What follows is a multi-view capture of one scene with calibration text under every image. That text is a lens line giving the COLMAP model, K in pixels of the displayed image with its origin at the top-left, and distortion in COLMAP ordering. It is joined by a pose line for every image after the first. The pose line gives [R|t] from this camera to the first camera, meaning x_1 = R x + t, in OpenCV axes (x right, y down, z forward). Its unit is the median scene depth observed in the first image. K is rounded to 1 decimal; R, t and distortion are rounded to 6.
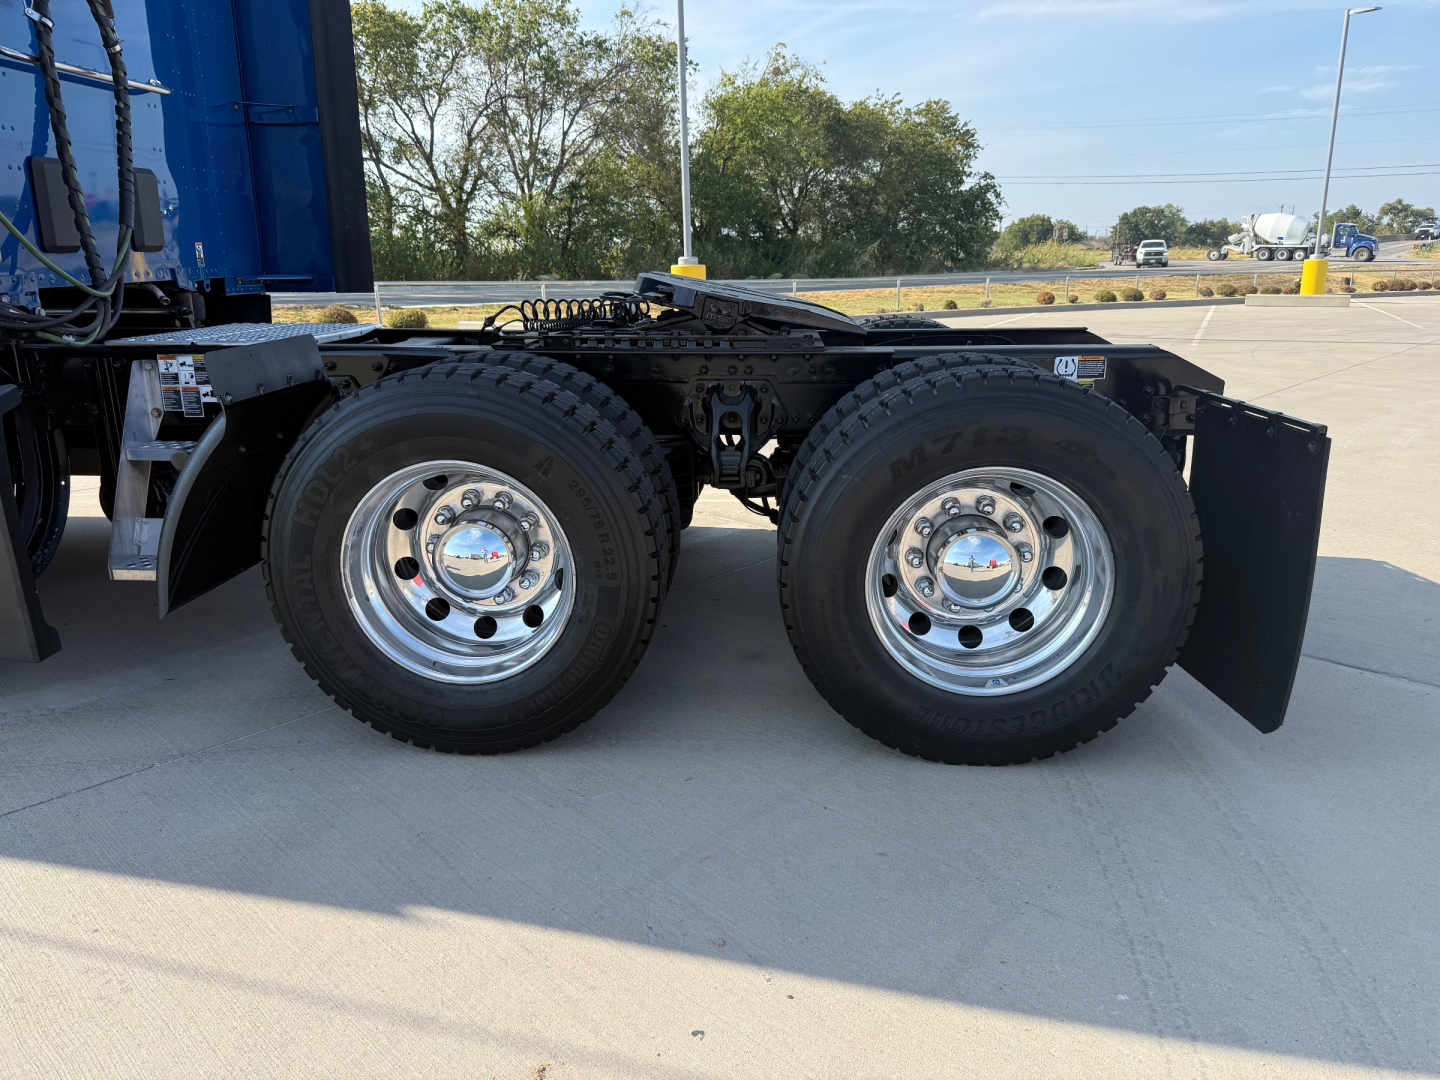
lens RADIAL K [[969.2, 0, 741.6], [0, 969.2, 586.3], [0, 0, 1]] dist [0.053943, -0.059545]
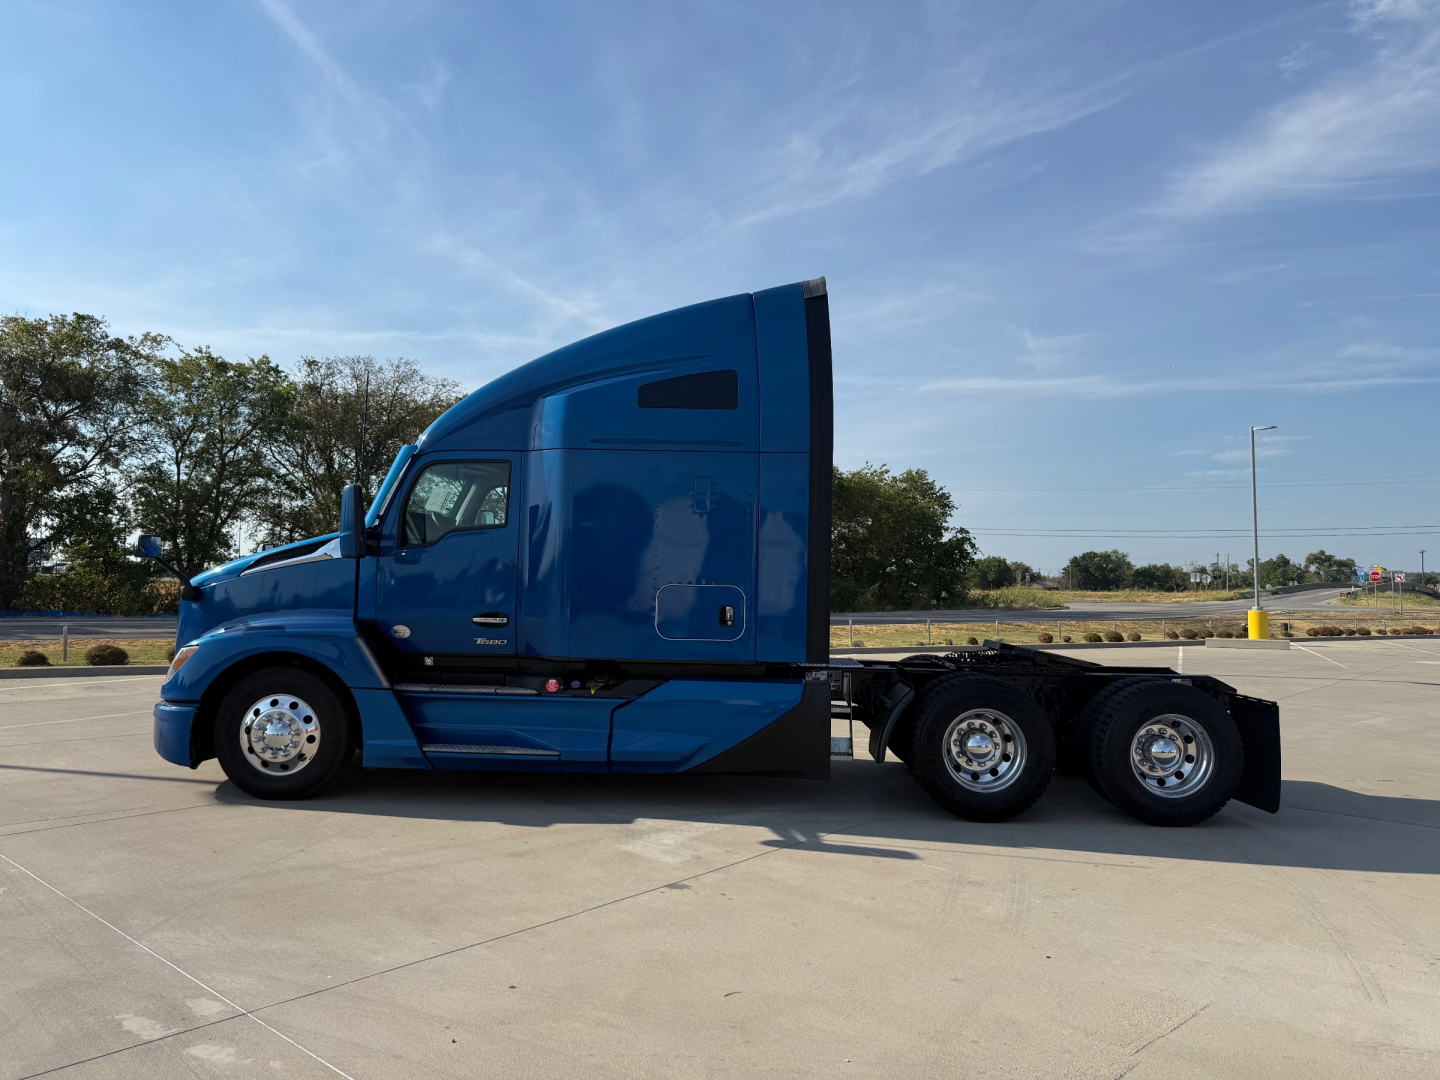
lens RADIAL K [[1026.0, 0, 718.2], [0, 1026.0, 564.1], [0, 0, 1]] dist [0.006175, -0.069641]
pose [[0.999533, 0.020281, 0.022855, -0.069584], [-0.011339, 0.940750, -0.338912, 0.030118], [-0.028374, 0.338494, 0.940541, -0.119083]]
